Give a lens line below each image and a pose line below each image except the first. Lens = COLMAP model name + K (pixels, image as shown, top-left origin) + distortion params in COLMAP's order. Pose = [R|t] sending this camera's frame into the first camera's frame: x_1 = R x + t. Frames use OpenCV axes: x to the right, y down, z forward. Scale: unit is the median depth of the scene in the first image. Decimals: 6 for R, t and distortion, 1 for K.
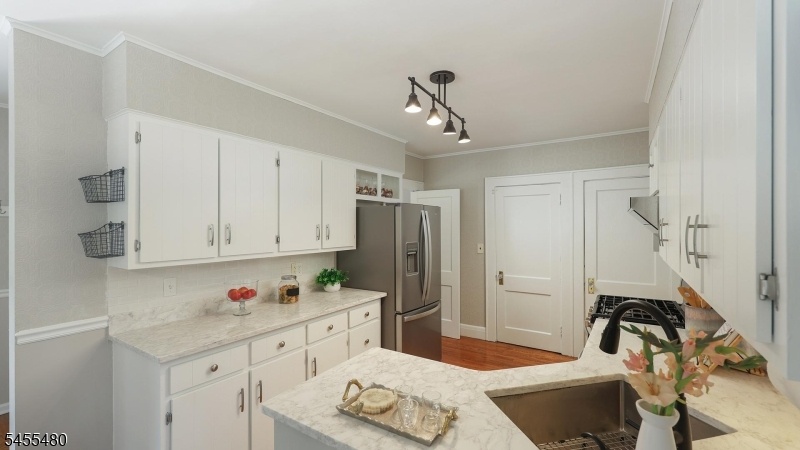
lens RADIAL K [[345.5, 0, 400.0], [0, 345.5, 225.0], [0, 0, 1]] dist [-0.001020, -0.000100]
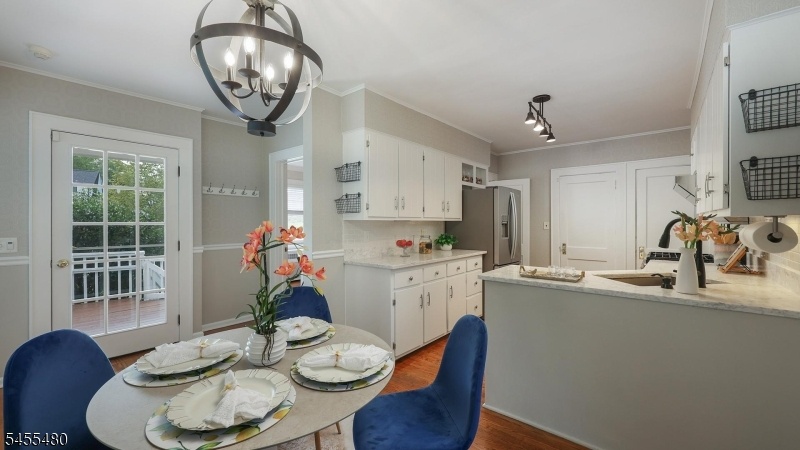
lens RADIAL K [[333.0, 0, 400.0], [0, 333.0, 225.0], [0, 0, 1]] dist [-0.001620, -0.000254]
pose [[0.994800, -0.001448, -0.101839, -0.284305], [0.001997, 0.999984, 0.005295, 0.095087], [0.101830, -0.005471, 0.994787, -0.422844]]
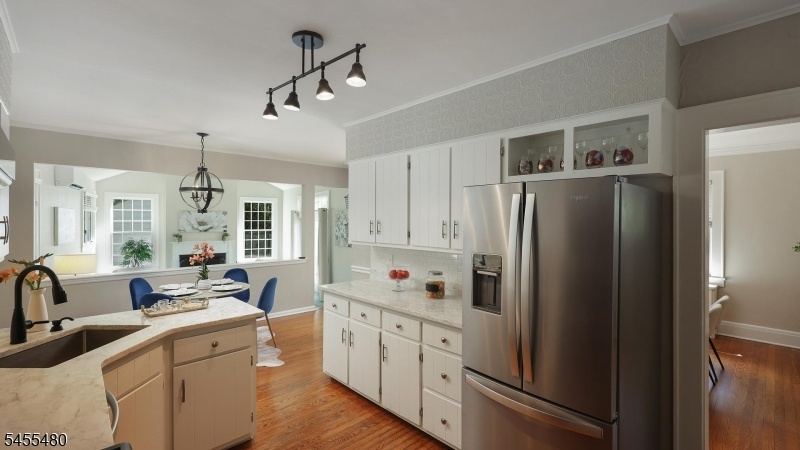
lens RADIAL K [[355.5, 0, 400.0], [0, 355.5, 225.0], [0, 0, 1]] dist [0.000674, 0.000114]
pose [[-0.228675, 0.015961, -0.973372, 0.720701], [0.000377, 0.999867, 0.016307, -0.006527], [0.973503, 0.003362, -0.228650, 1.138702]]
